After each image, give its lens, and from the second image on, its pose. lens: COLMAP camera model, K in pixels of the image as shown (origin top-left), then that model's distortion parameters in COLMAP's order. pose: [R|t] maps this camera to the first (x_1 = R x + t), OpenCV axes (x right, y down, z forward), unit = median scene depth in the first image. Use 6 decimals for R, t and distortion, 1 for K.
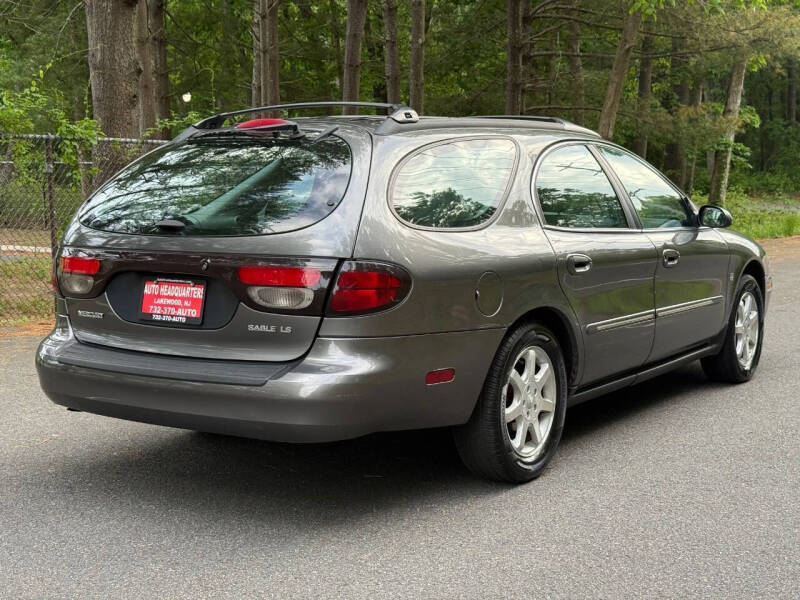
lens RADIAL K [[1113.8, 0, 399.1], [0, 1113.8, 293.2], [0, 0, 1]] dist [0.122320, 0.000000]
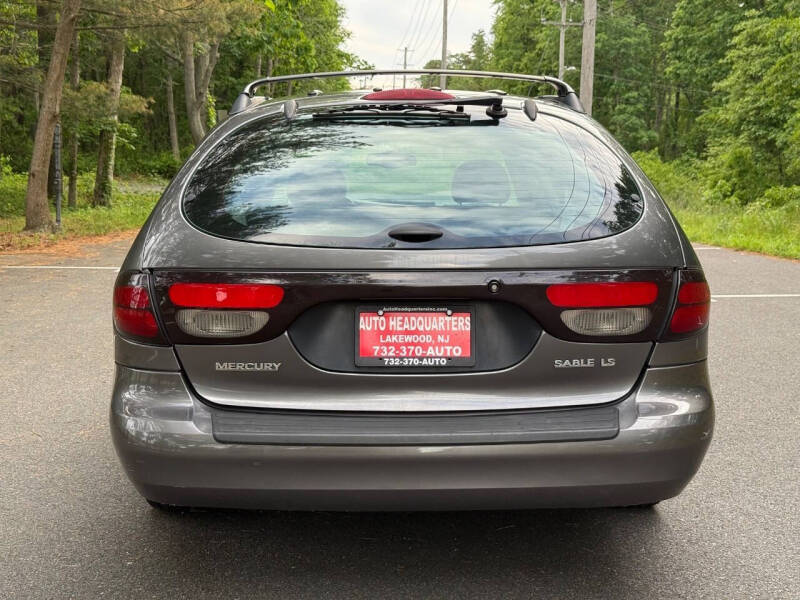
lens RADIAL K [[1113.8, 0, 401.7], [0, 1113.8, 296.8], [0, 0, 1]] dist [0.122320, 0.000000]
pose [[0.816111, -0.065282, 0.574196, -0.613414], [0.053099, 0.997867, 0.037980, -0.046523], [-0.575450, -0.000506, 0.817837, 0.405360]]
